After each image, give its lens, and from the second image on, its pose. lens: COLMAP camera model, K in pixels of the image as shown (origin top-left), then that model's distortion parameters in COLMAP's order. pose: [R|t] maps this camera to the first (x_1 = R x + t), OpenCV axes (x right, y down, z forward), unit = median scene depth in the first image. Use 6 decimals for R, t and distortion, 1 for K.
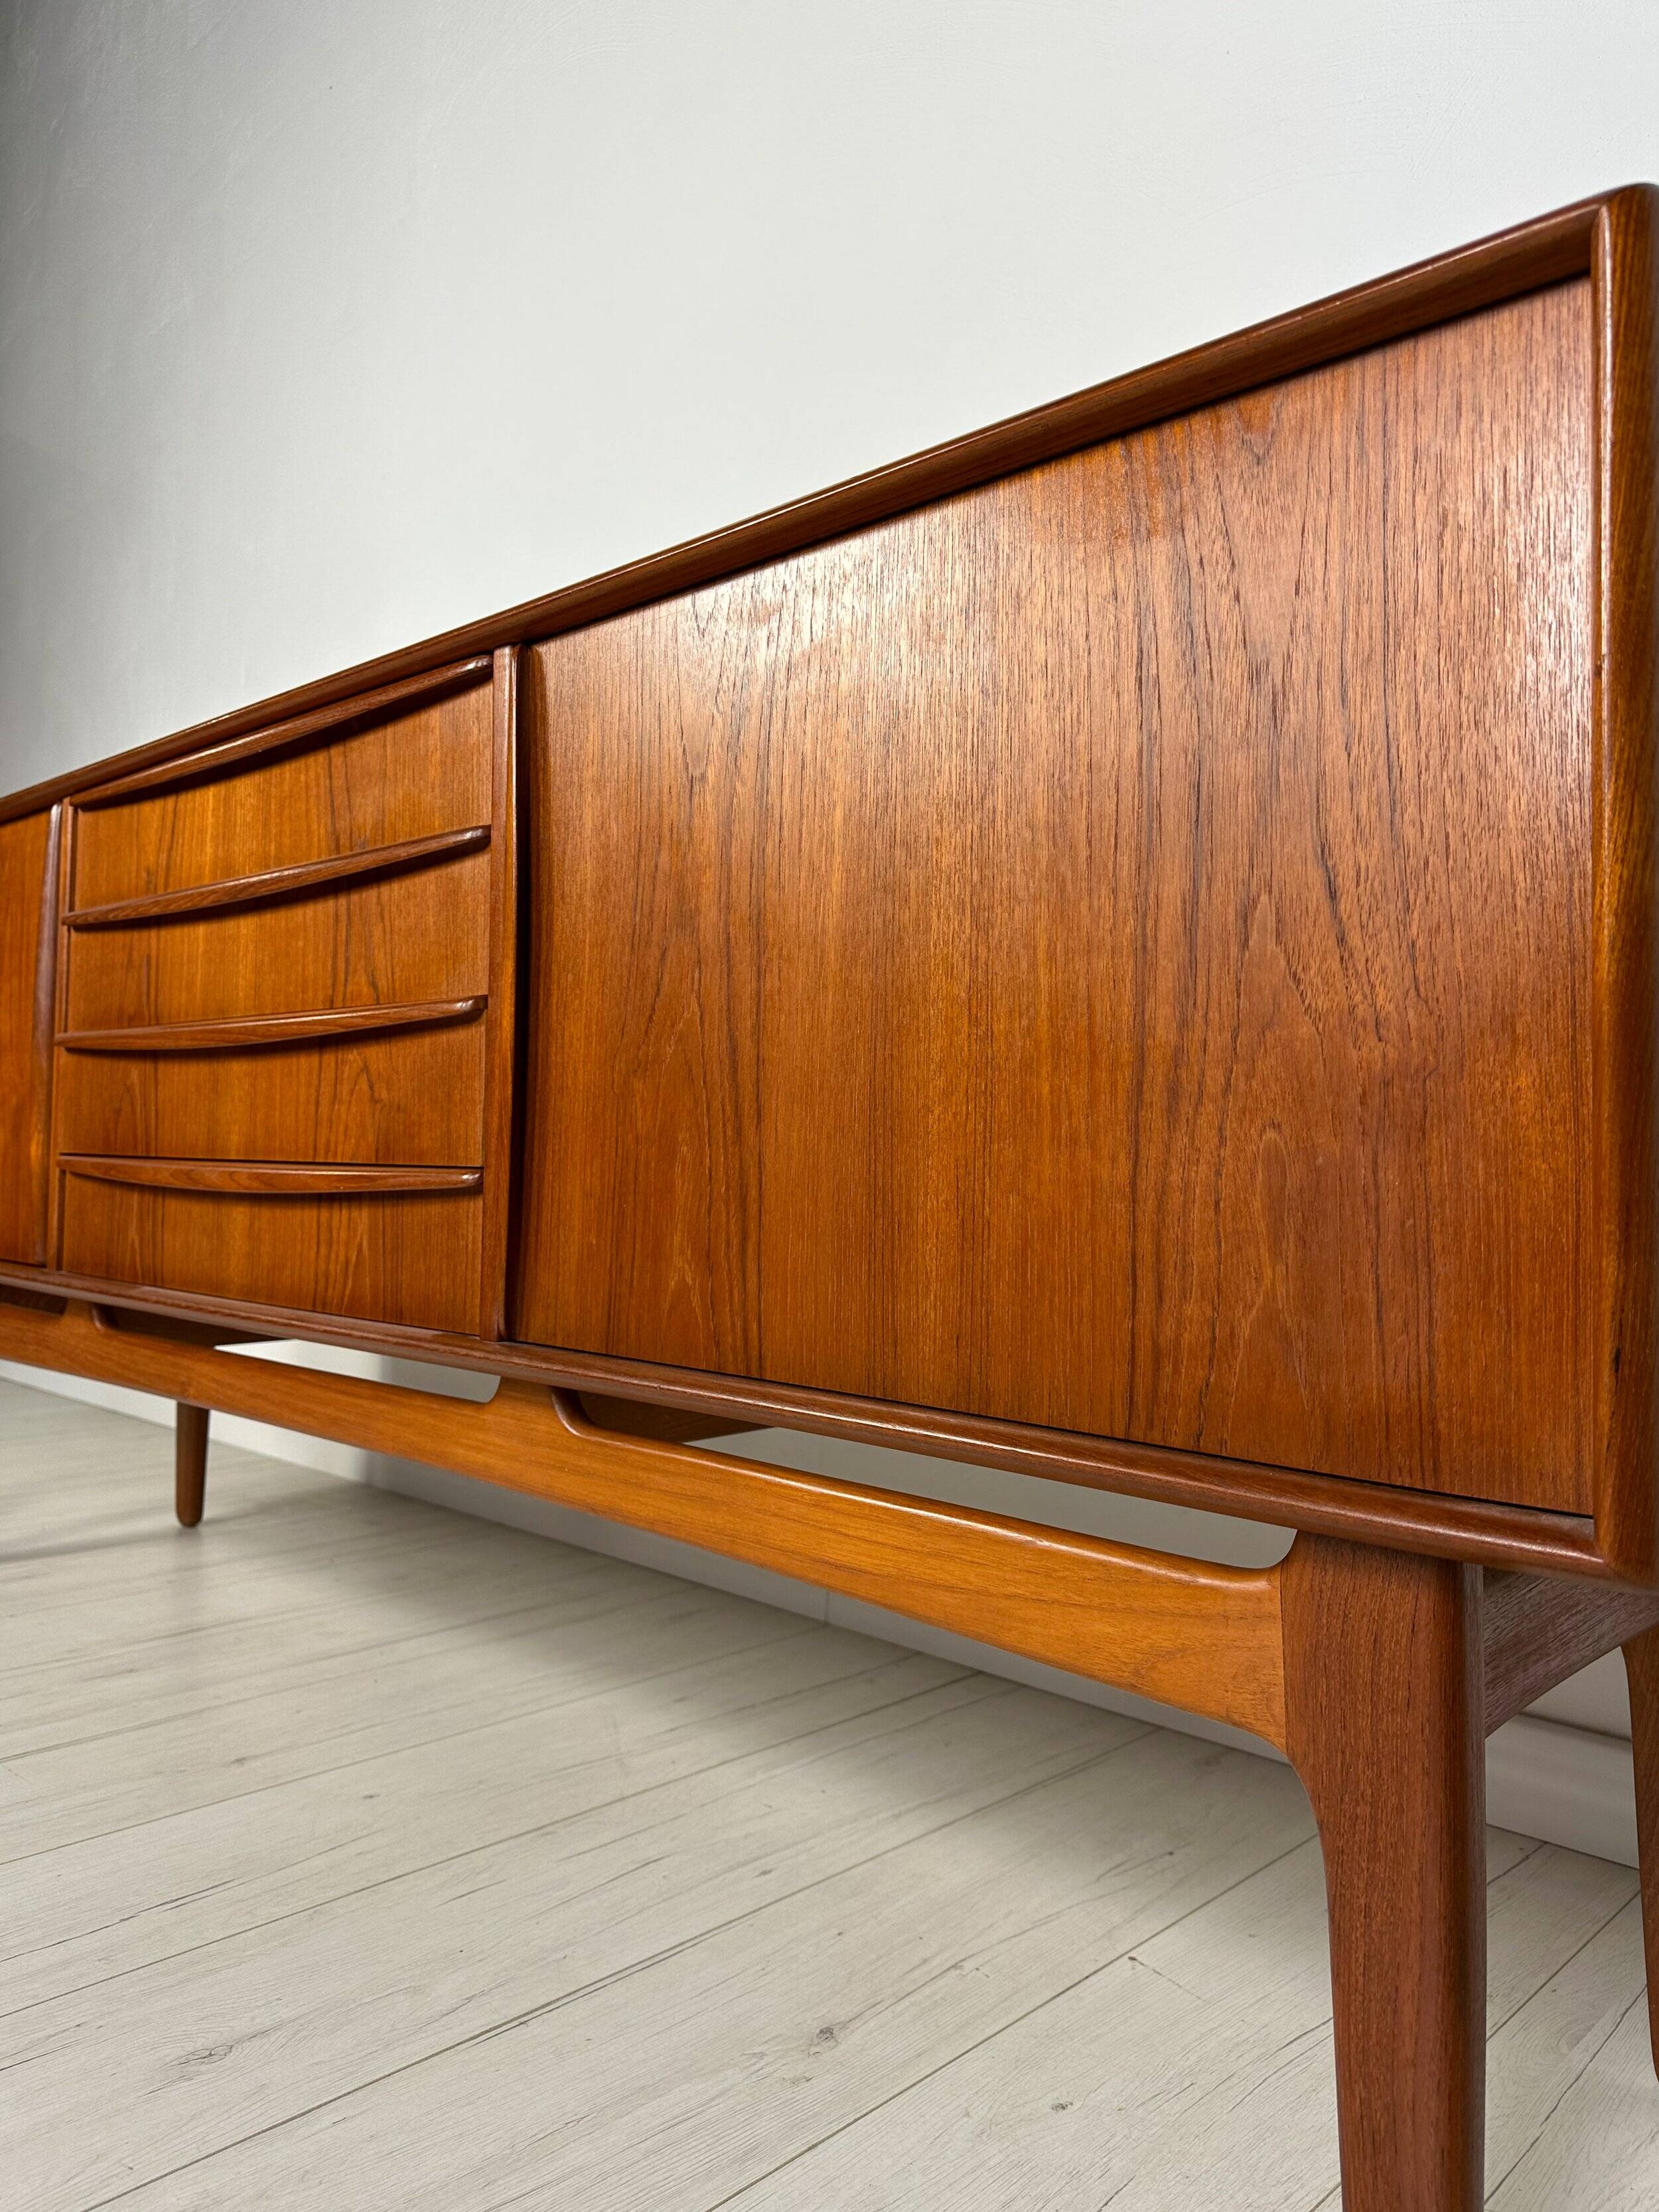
lens RADIAL K [[1594.6, 0, 829.5], [0, 1594.6, 1106.0], [0, 0, 1]] dist [0.064118, -0.080646]
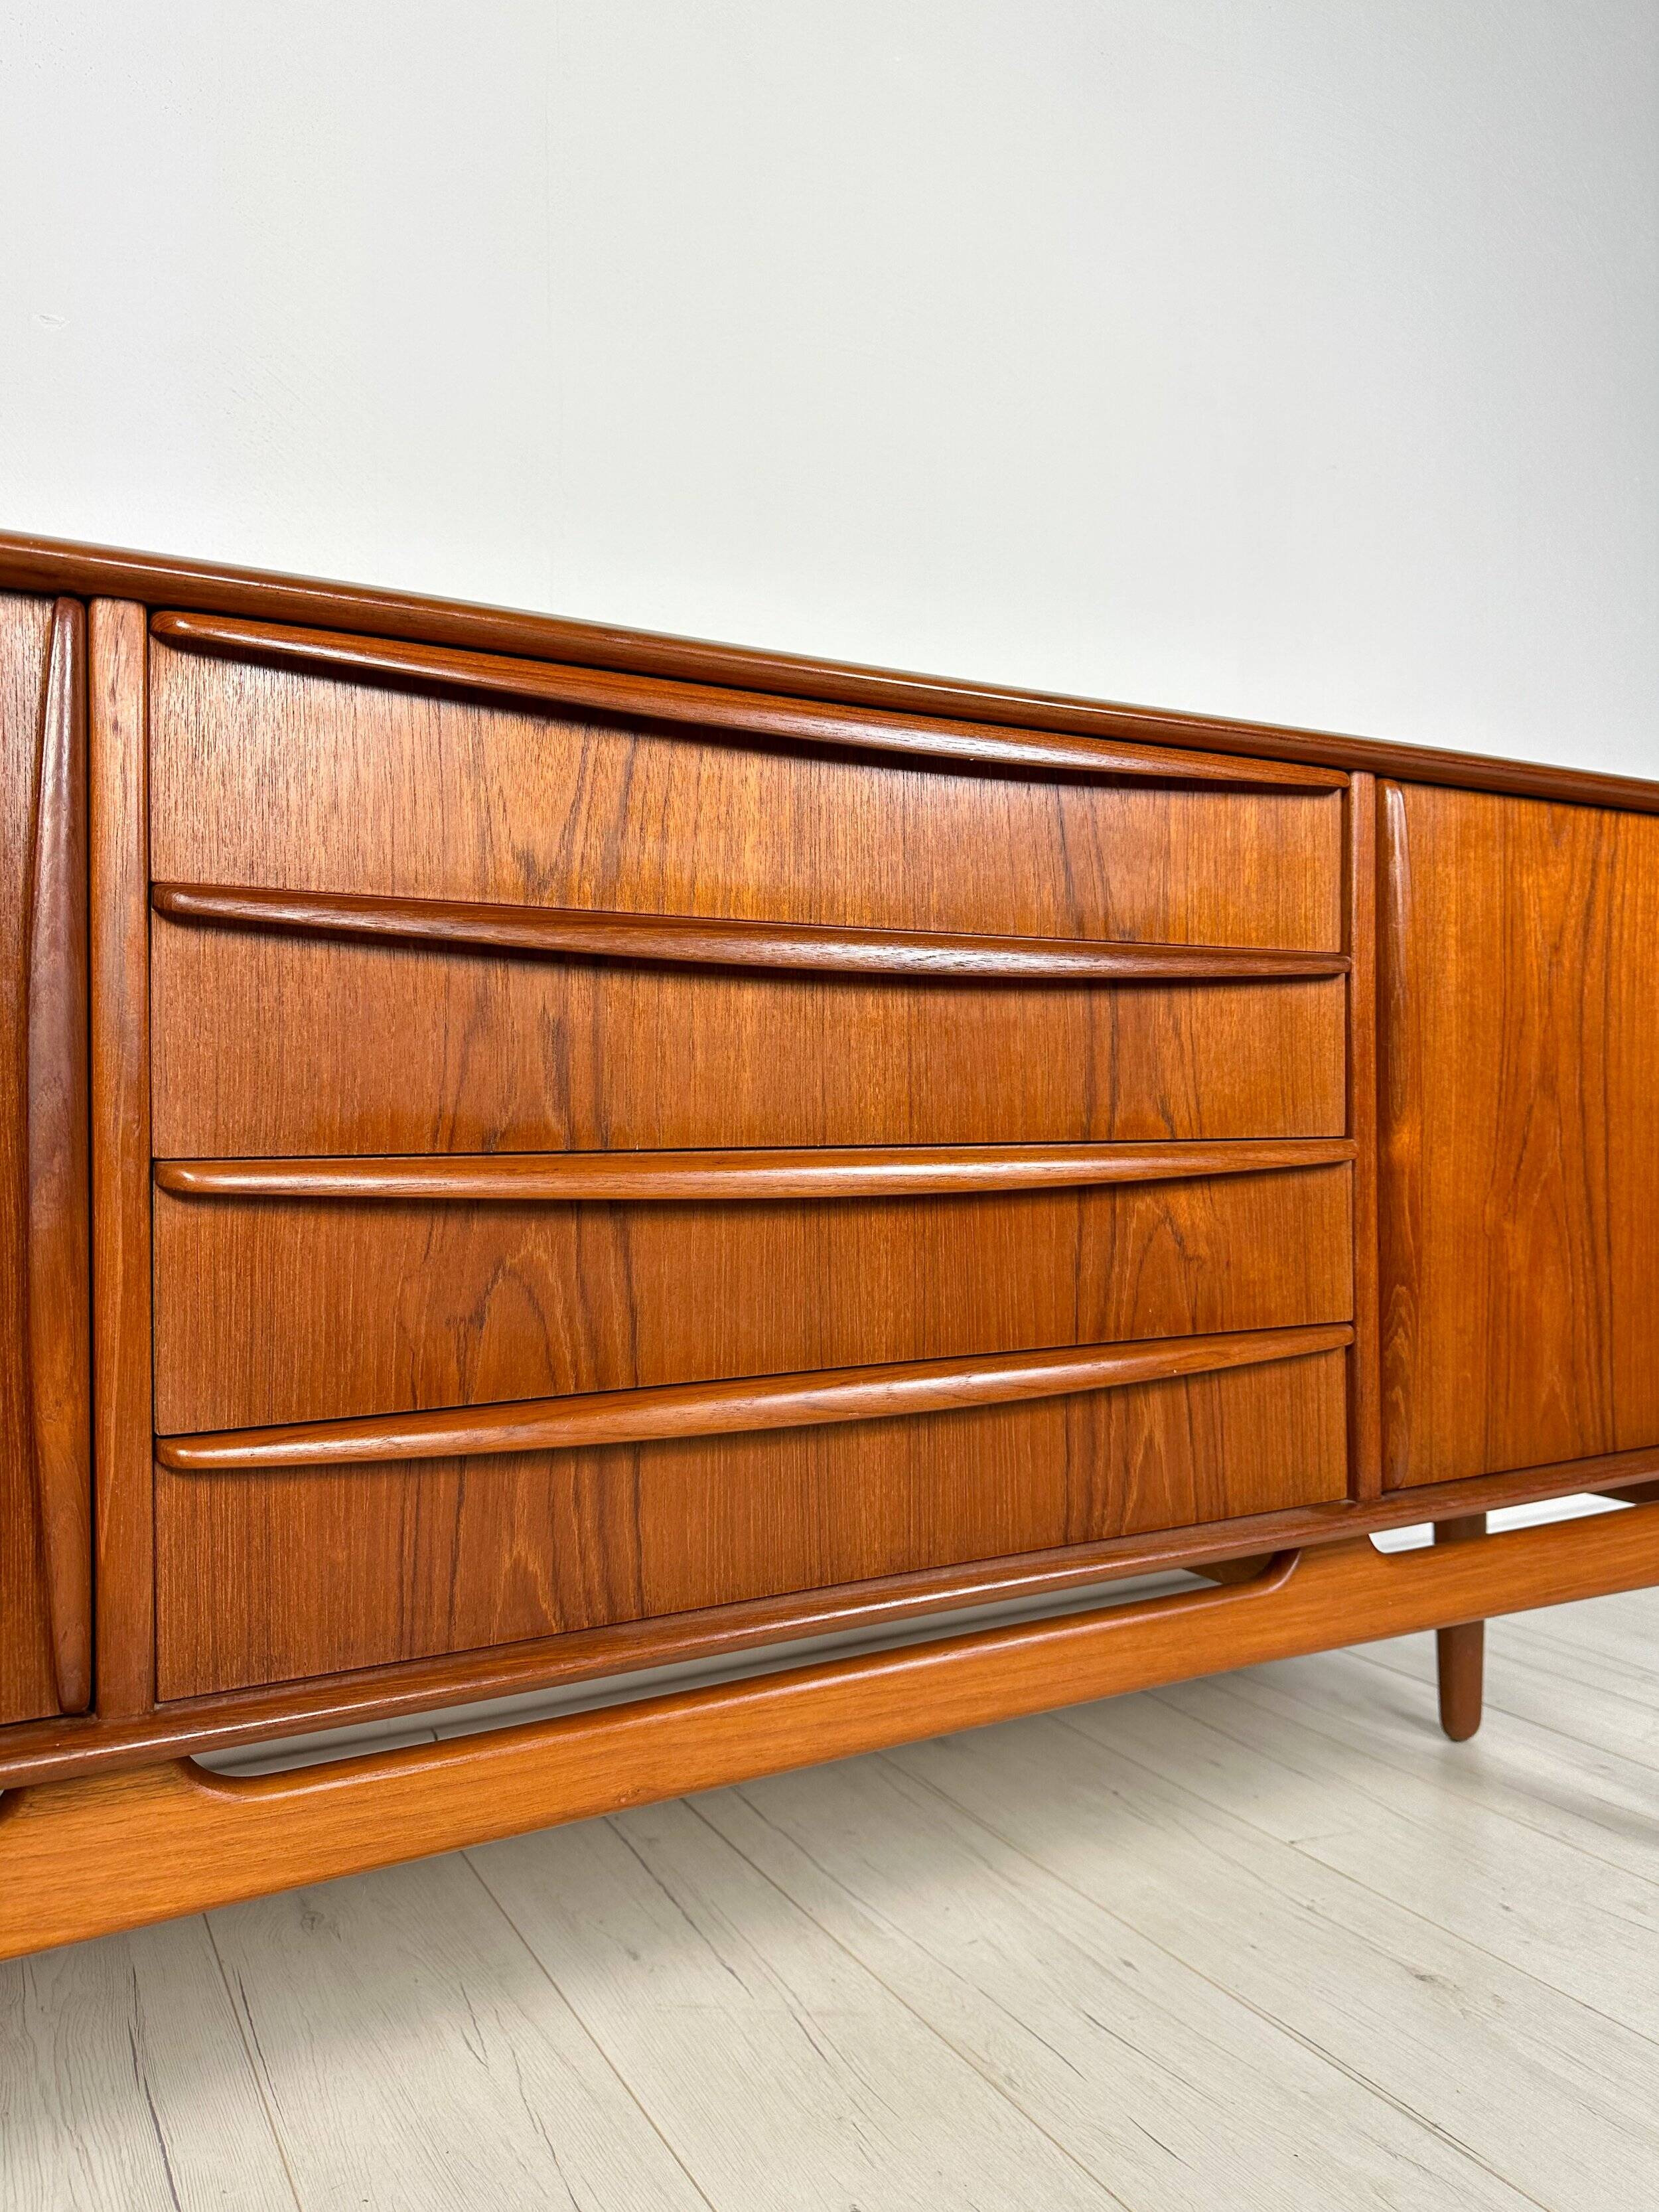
lens RADIAL K [[1594.6, 0, 829.5], [0, 1594.6, 1106.0], [0, 0, 1]] dist [0.064118, -0.080646]
pose [[0.301743, -0.021472, 0.953148, -1.373309], [-0.018569, 0.999424, 0.028393, -0.124171], [-0.953208, -0.026267, 0.301170, 1.147118]]
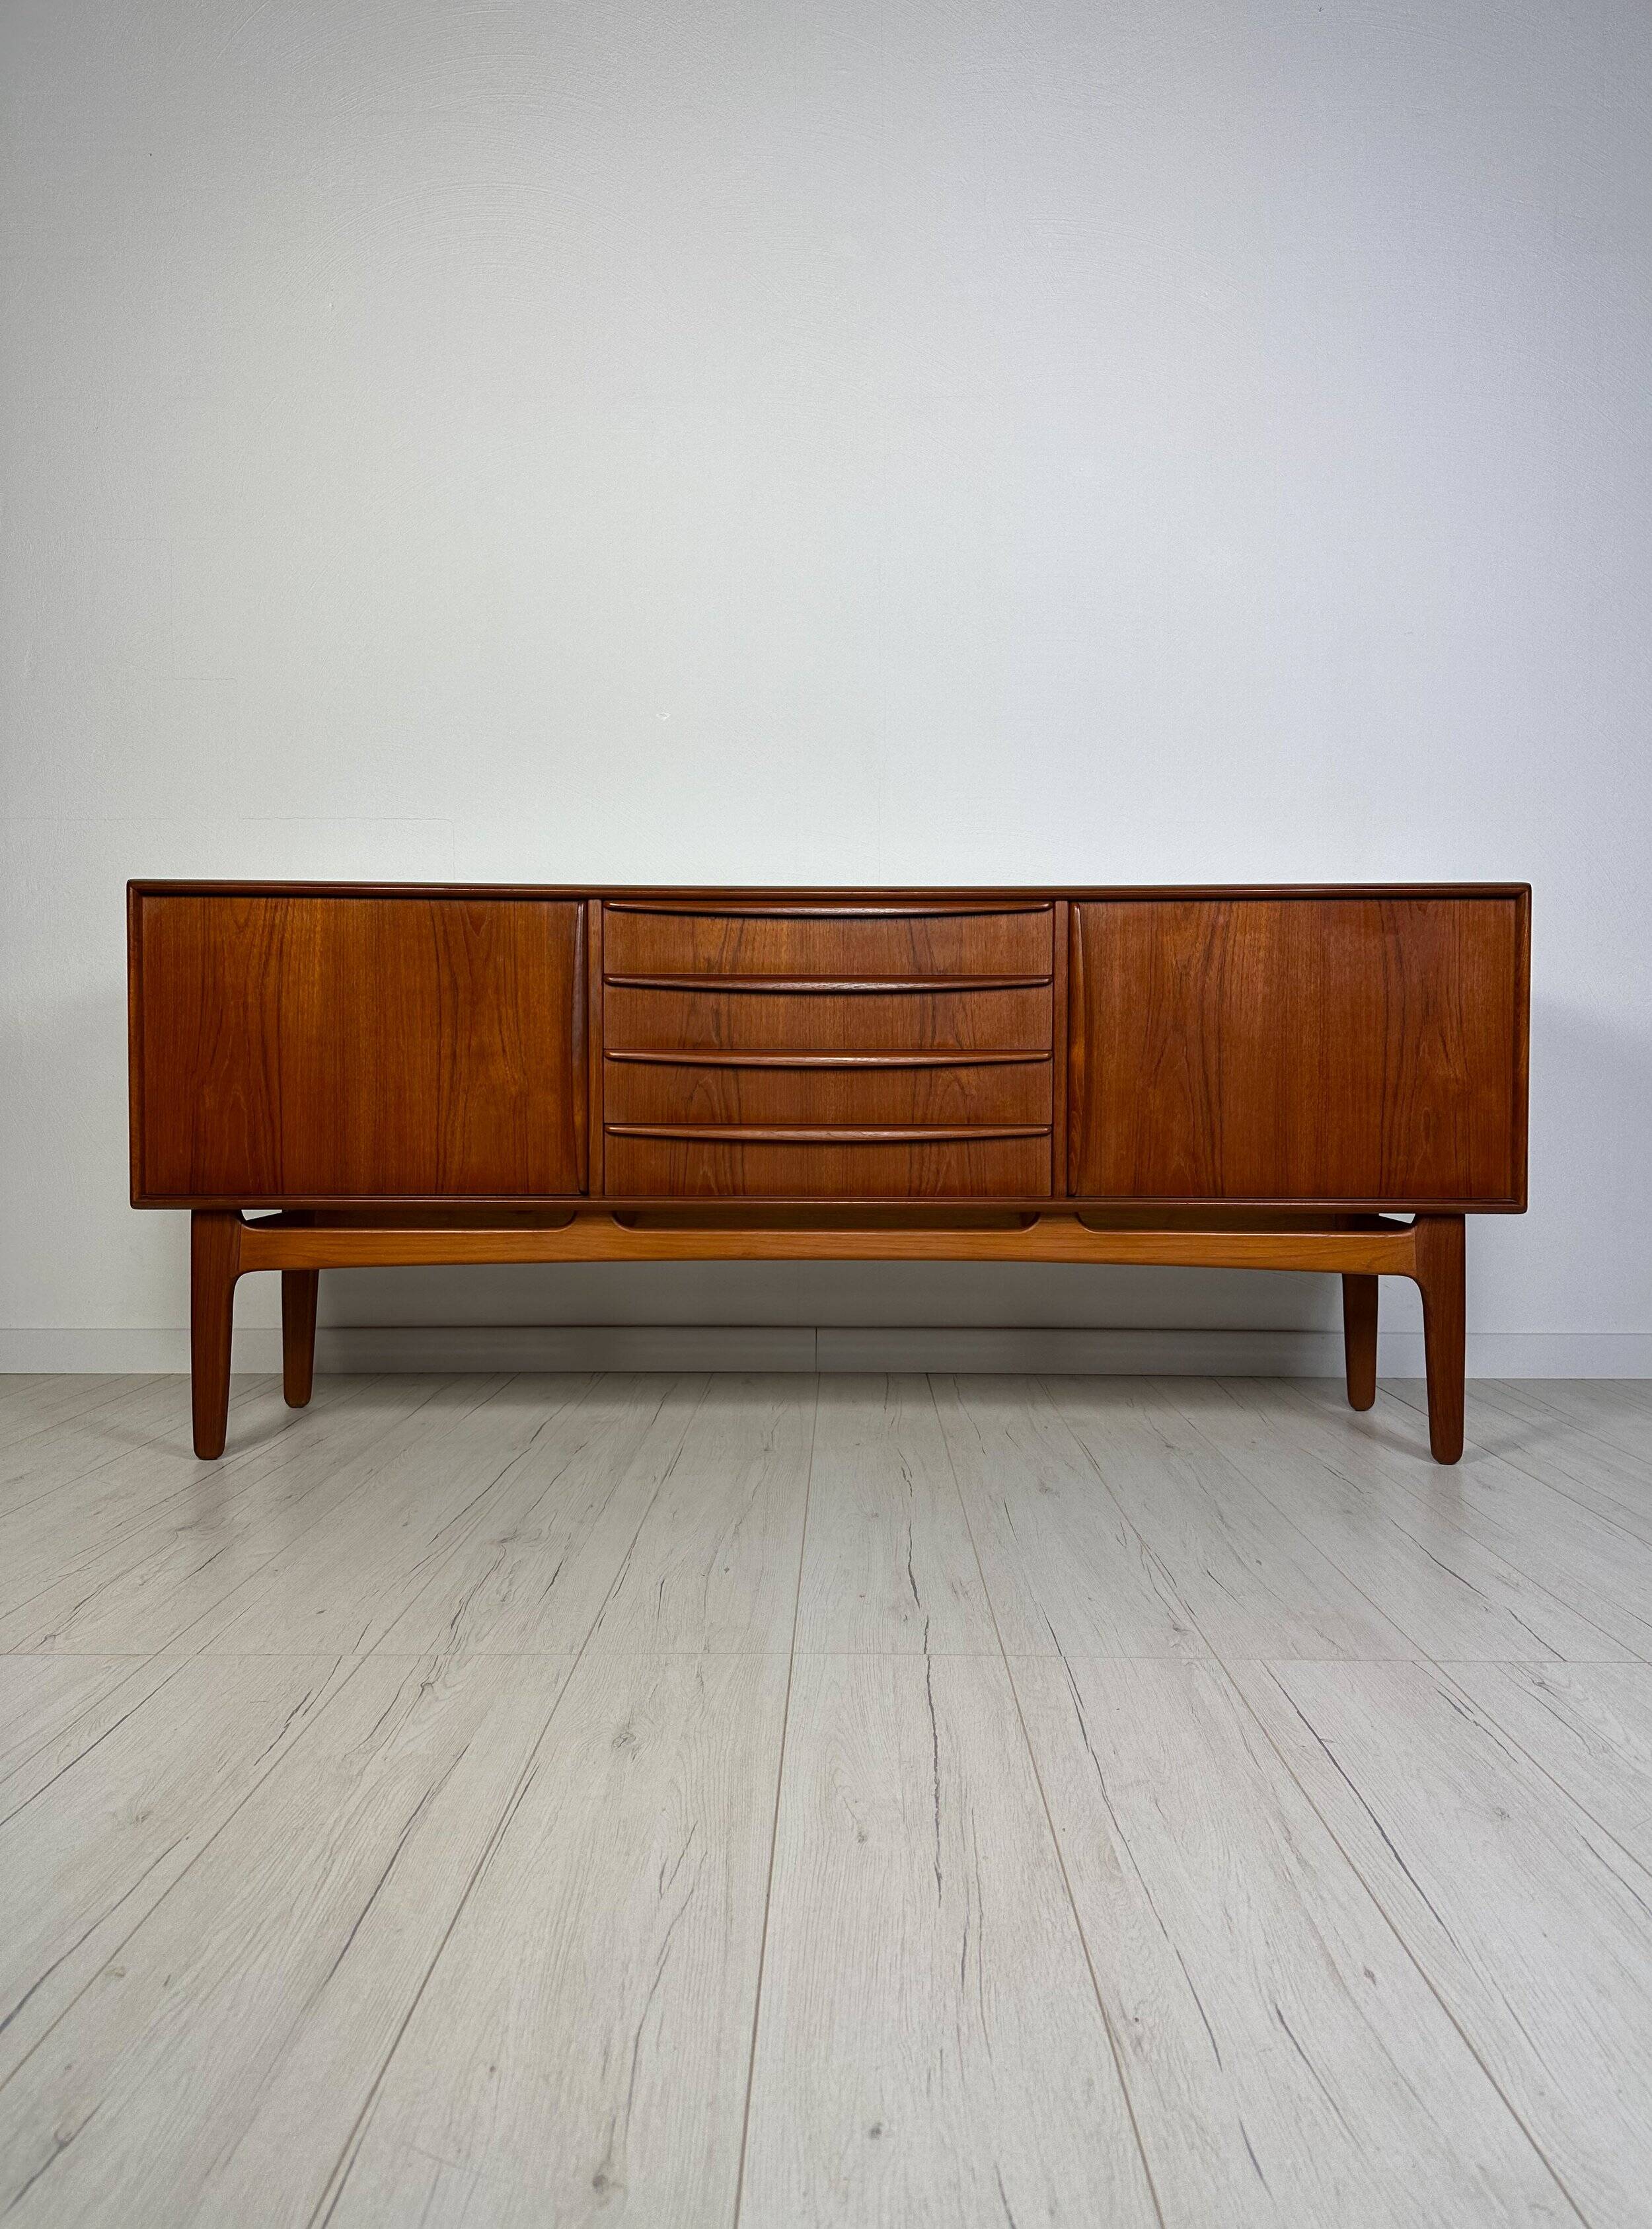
lens RADIAL K [[1570.5, 0, 833.1], [0, 1570.5, 1137.5], [0, 0, 1]] dist [0.096162, -0.000953]
pose [[0.725632, -0.043396, 0.686714, -2.295267], [-0.008383, 0.997378, 0.071886, -0.118799], [-0.688032, -0.057920, 0.723365, -0.498126]]
